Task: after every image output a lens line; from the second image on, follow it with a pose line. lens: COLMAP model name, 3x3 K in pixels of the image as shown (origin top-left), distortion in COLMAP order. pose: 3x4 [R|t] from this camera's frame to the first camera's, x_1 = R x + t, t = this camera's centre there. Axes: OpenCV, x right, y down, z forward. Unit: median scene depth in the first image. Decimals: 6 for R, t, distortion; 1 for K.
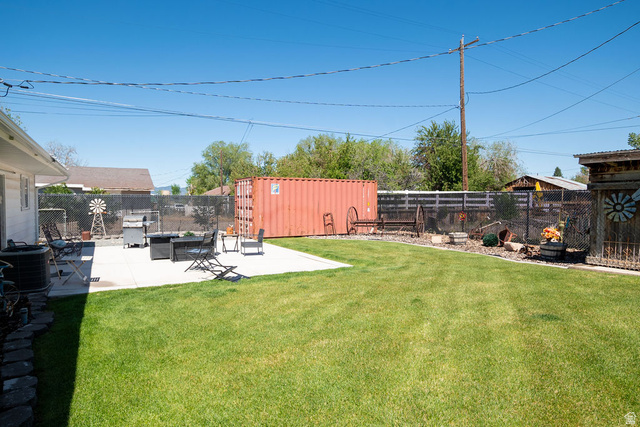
lens RADIAL K [[395.7, 0, 322.1], [0, 395.7, 214.1], [0, 0, 1]] dist [0.001817, 0.004541]
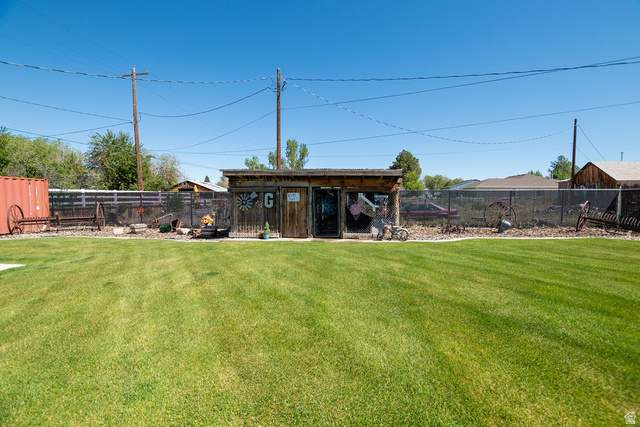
lens RADIAL K [[285.9, 0, 322.9], [0, 285.9, 213.8], [0, 0, 1]] dist [-0.033604, 0.006293]
pose [[0.604207, -0.043200, 0.795656, -0.025537], [0.026704, 0.999066, 0.033965, -0.000336], [-0.796380, 0.000726, 0.604796, -0.009596]]
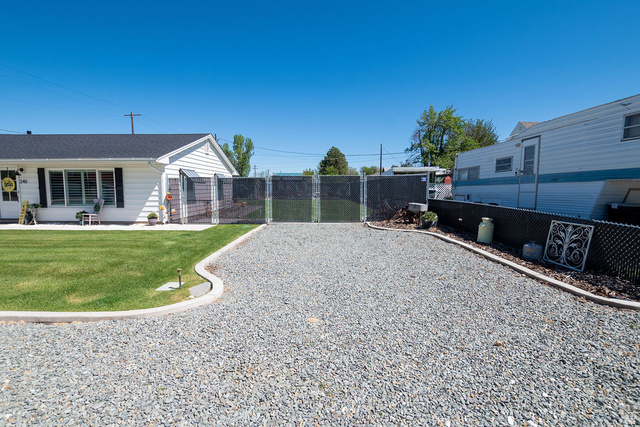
lens RADIAL K [[296.1, 0, 310.9], [0, 296.1, 210.9], [0, 0, 1]] dist [-0.029687, 0.002801]
pose [[0.516494, -0.068402, 0.853555, -1.491898], [0.029561, 0.997635, 0.062060, 0.062548], [-0.855781, -0.006822, 0.517294, -1.914497]]
